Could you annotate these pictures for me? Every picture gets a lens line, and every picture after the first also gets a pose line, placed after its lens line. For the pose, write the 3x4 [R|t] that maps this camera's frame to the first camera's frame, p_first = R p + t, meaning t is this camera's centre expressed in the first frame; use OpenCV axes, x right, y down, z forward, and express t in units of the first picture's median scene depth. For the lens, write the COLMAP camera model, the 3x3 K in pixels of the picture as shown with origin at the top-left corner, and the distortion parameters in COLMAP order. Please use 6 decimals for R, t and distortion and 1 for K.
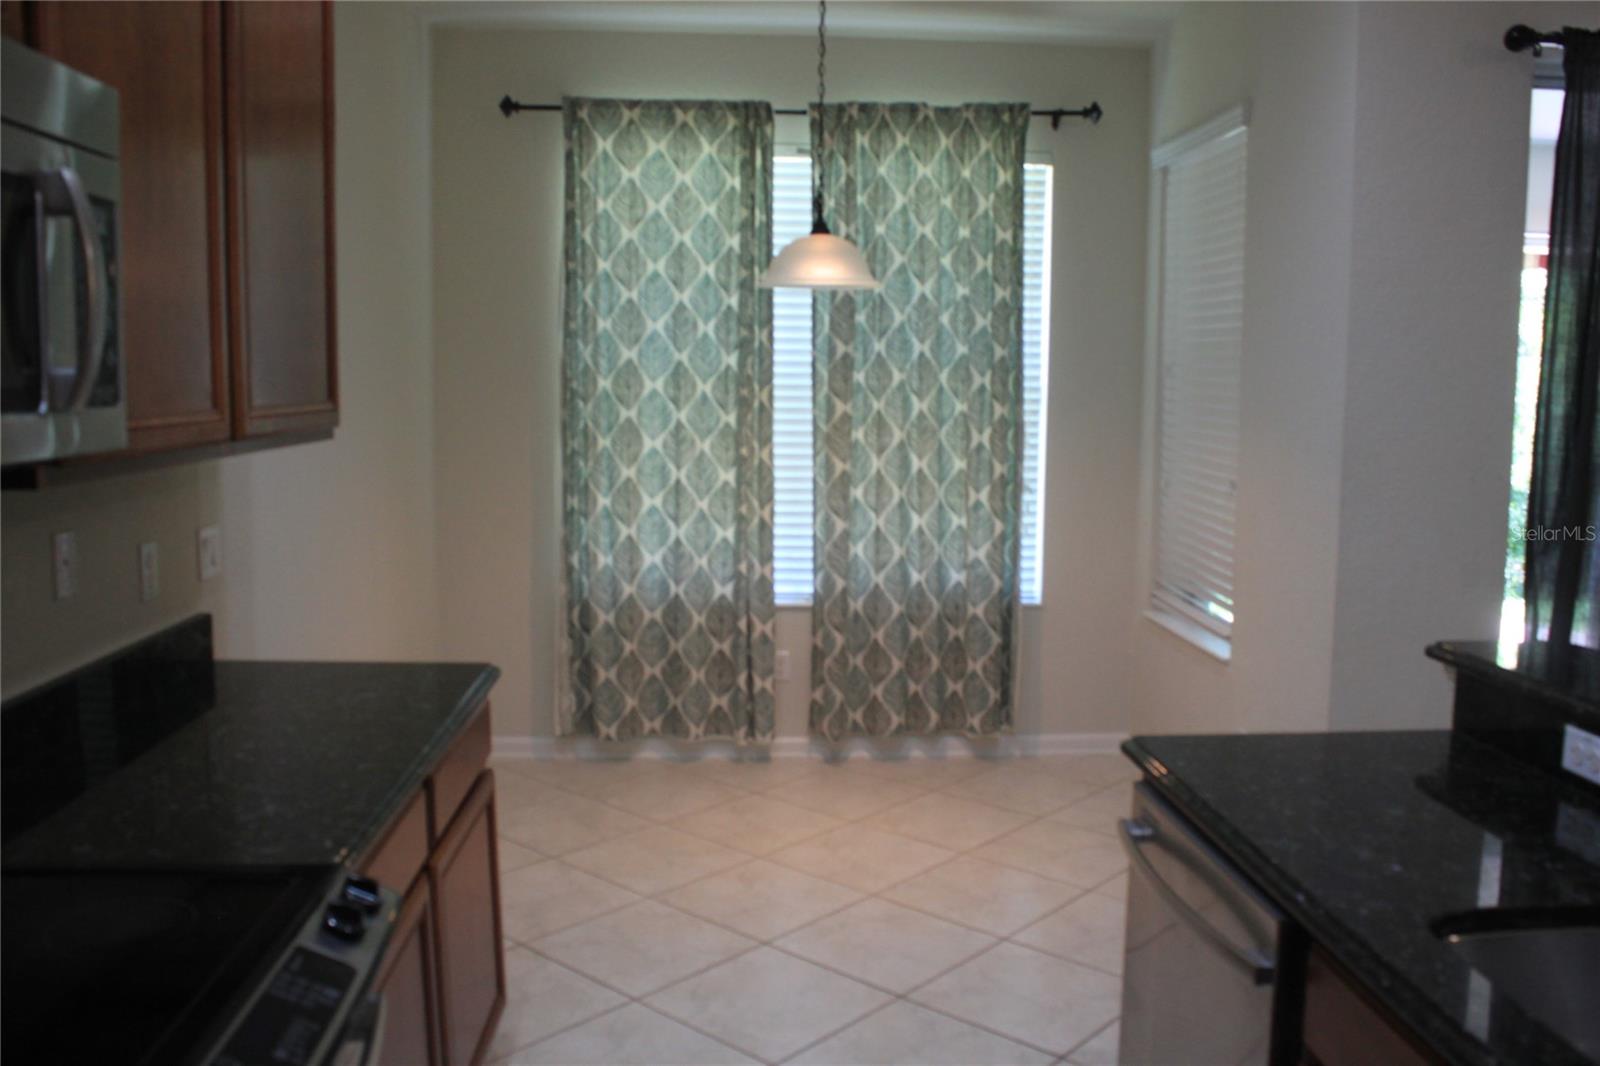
lens RADIAL K [[1332.0, 0, 813.8], [0, 1332.0, 529.0], [0, 0, 1]] dist [-0.173760, 0.159587]
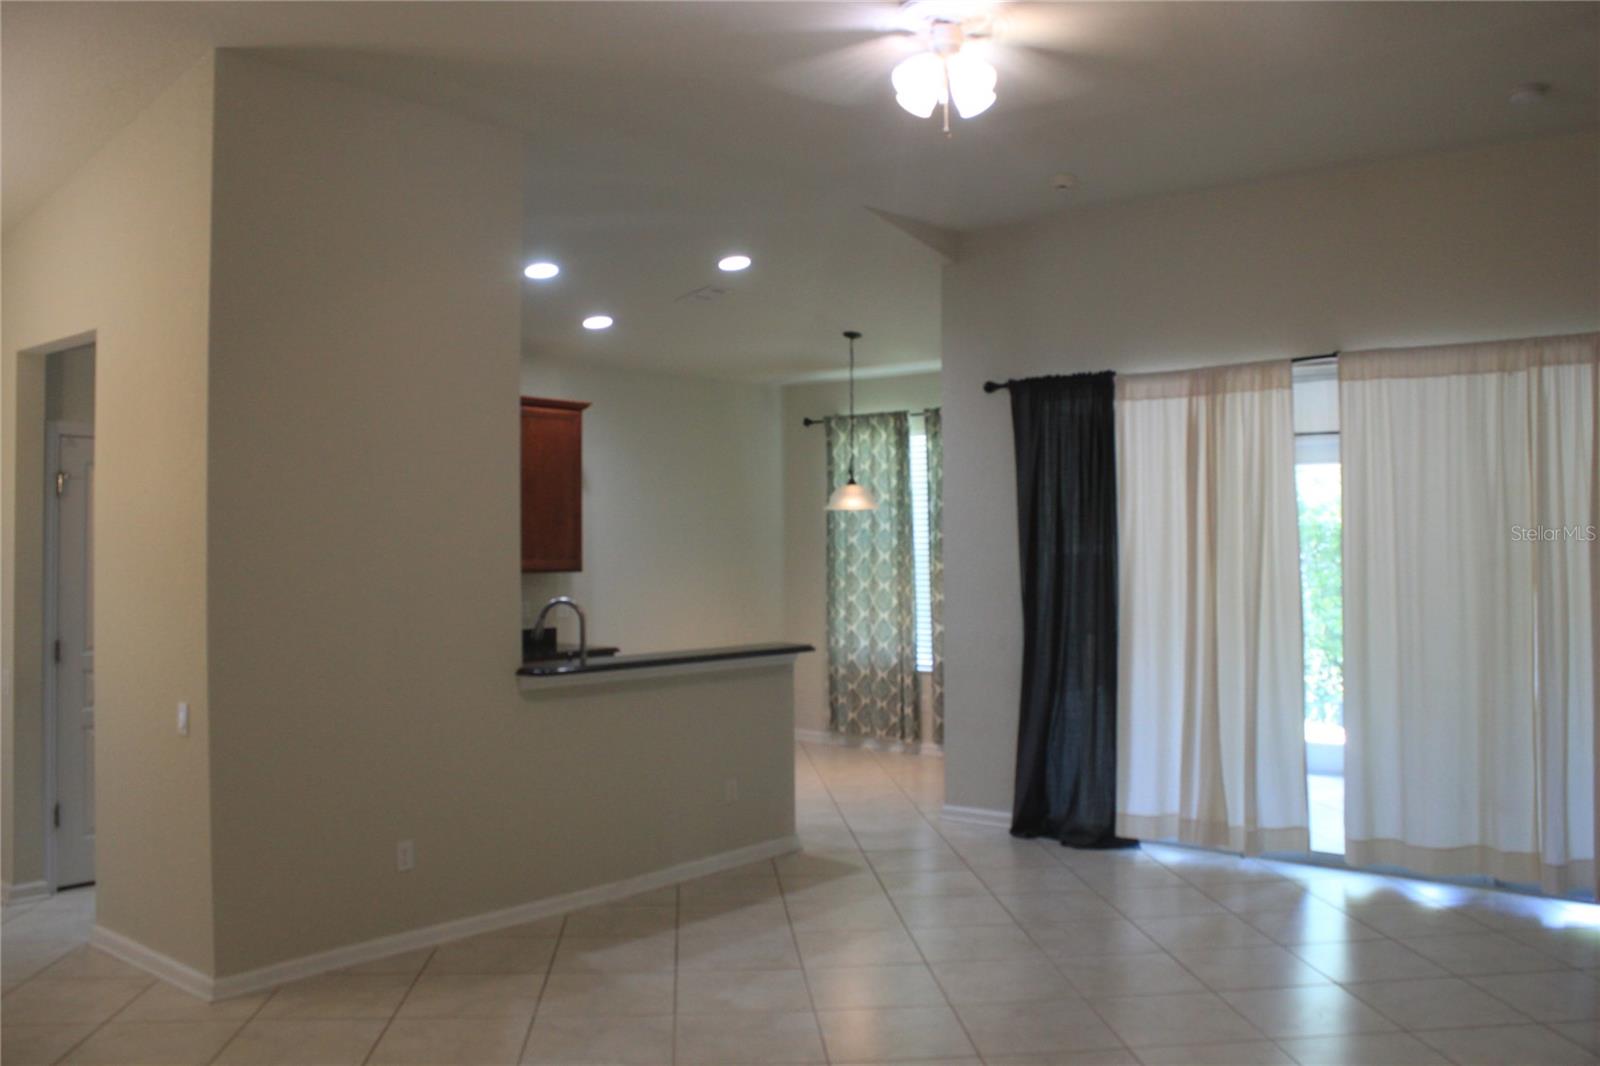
lens RADIAL K [[1332.0, 0, 813.8], [0, 1332.0, 529.0], [0, 0, 1]] dist [-0.173760, 0.159587]
pose [[0.727658, -0.023978, -0.685521, 1.224574], [-0.063626, 0.992721, -0.102260, 0.063711], [0.682983, 0.118028, 0.720836, -0.512616]]
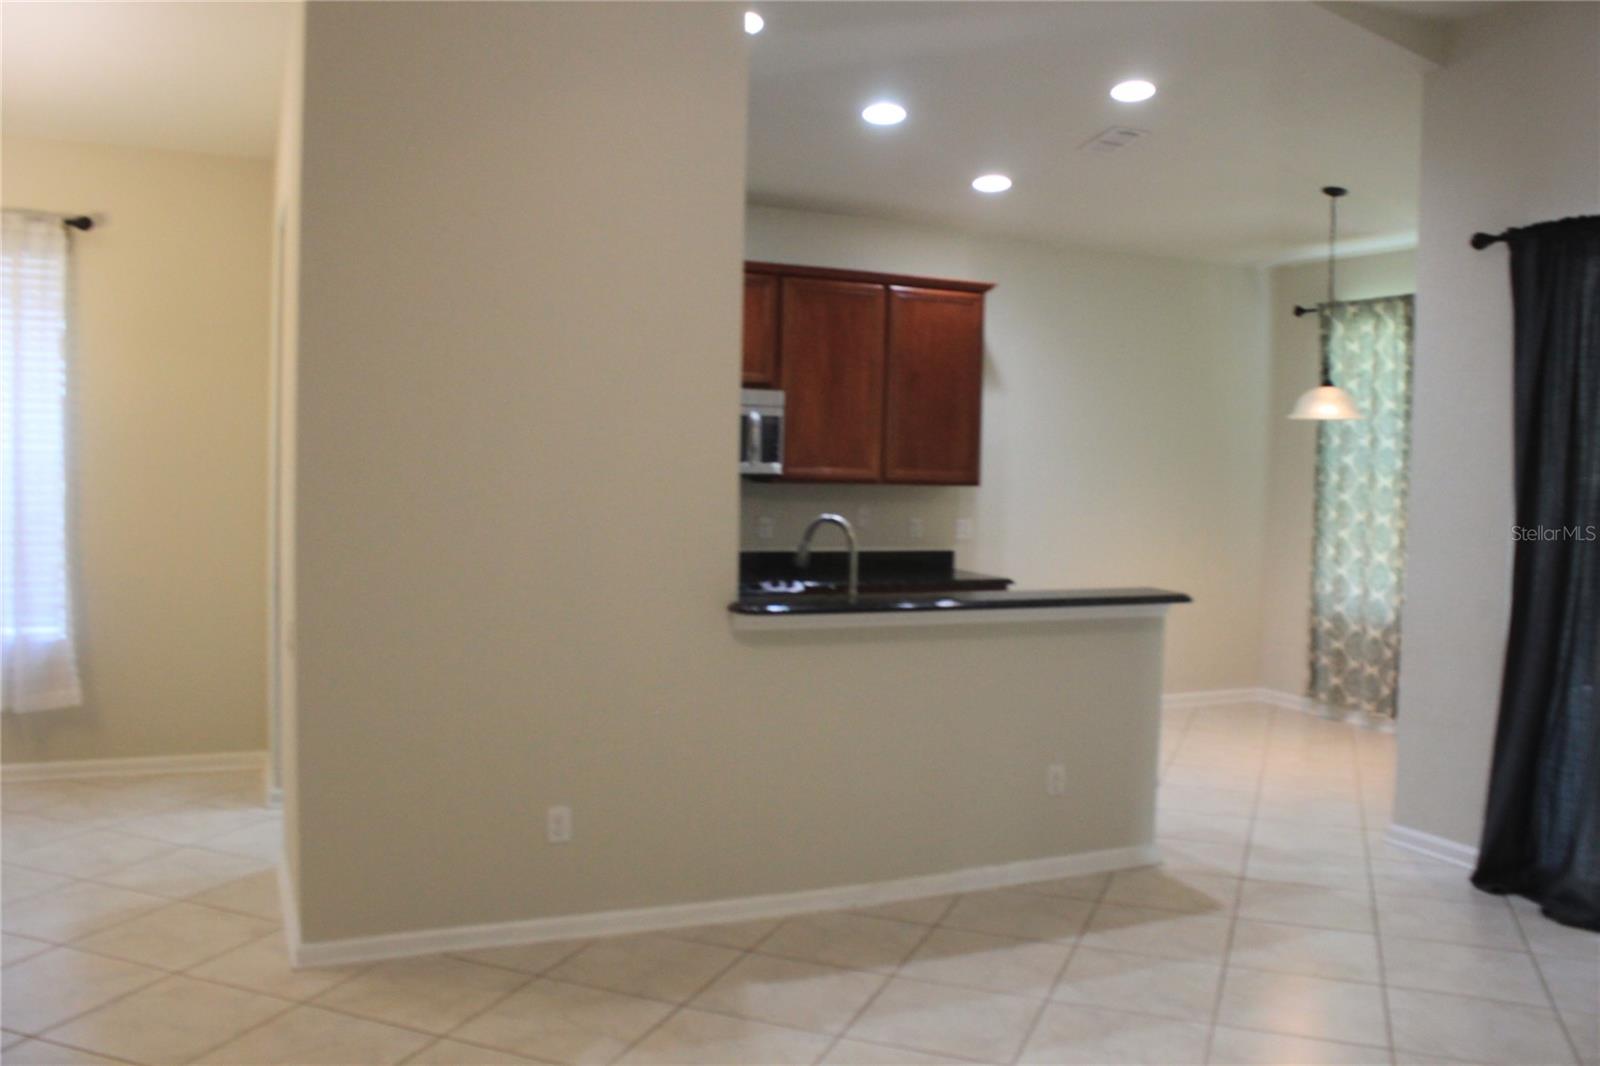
lens RADIAL K [[1332.0, 0, 813.8], [0, 1332.0, 529.0], [0, 0, 1]] dist [-0.173760, 0.159587]
pose [[0.346979, 0.047234, -0.936683, 1.117169], [-0.124548, 0.992206, 0.003897, 0.024598], [0.929566, 0.115310, 0.350157, -0.134479]]
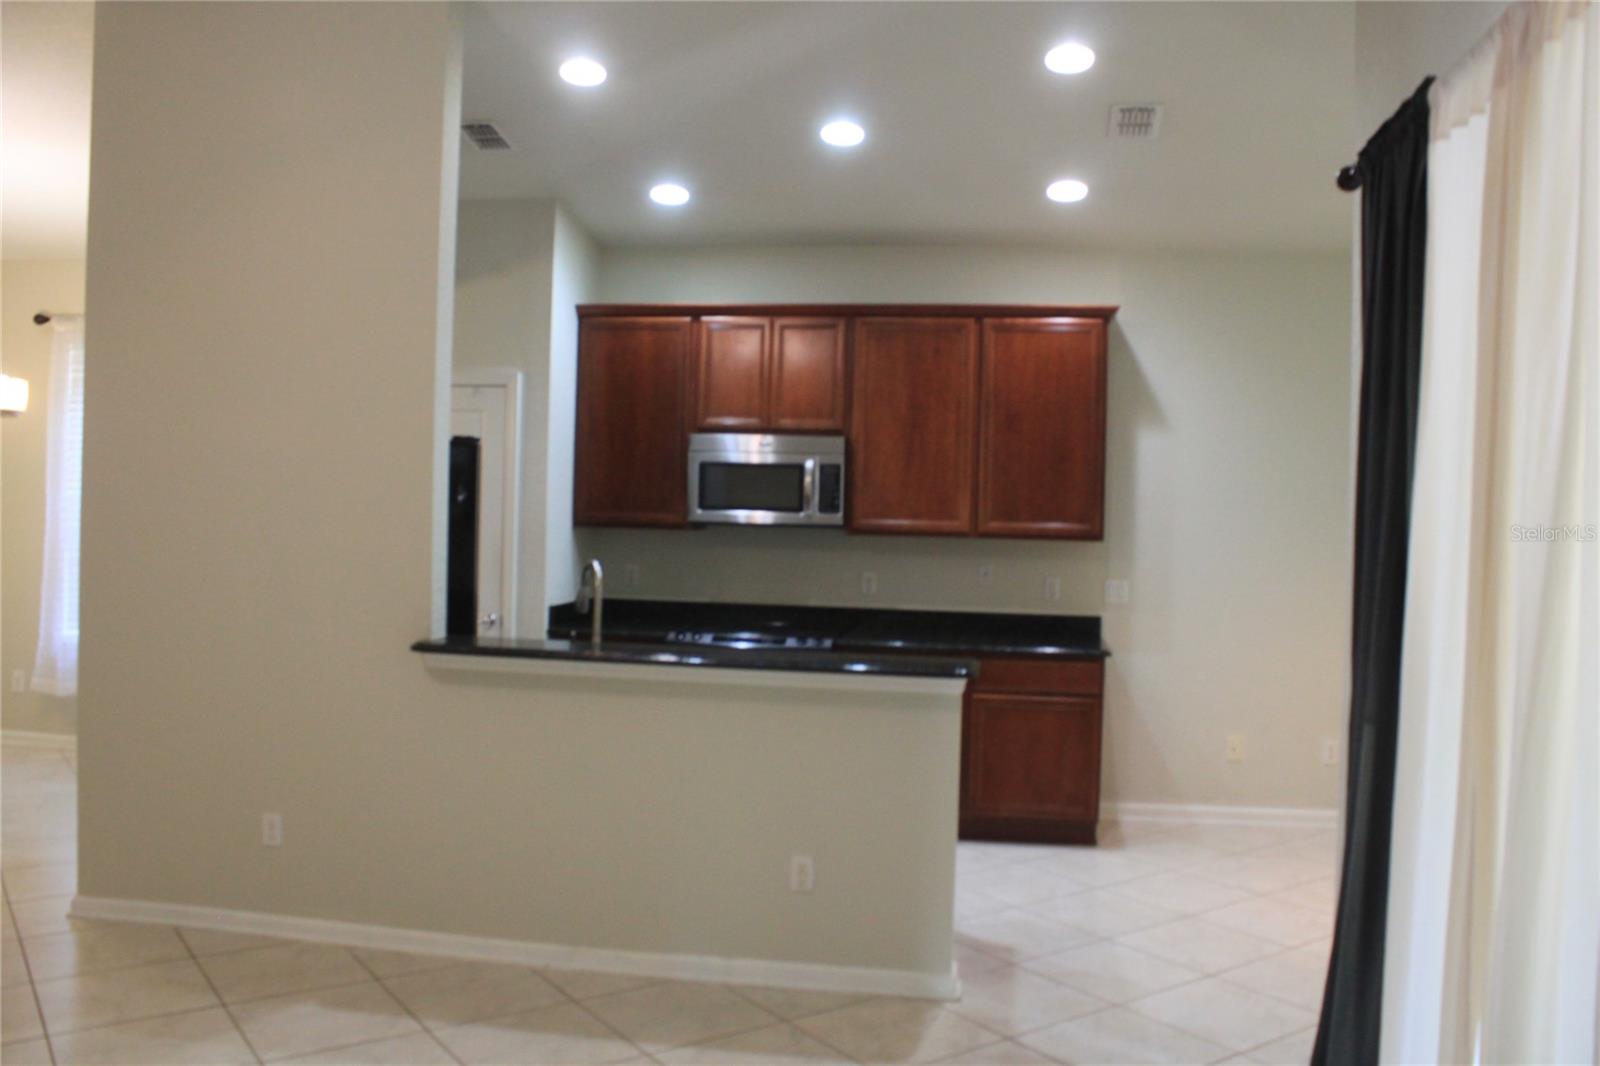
lens RADIAL K [[1332.0, 0, 813.8], [0, 1332.0, 529.0], [0, 0, 1]] dist [-0.173760, 0.159587]
pose [[-0.222297, -0.000339, -0.974979, 1.088715], [-0.134352, 0.990471, 0.030288, -0.052833], [0.965678, 0.137723, -0.220224, 0.559552]]
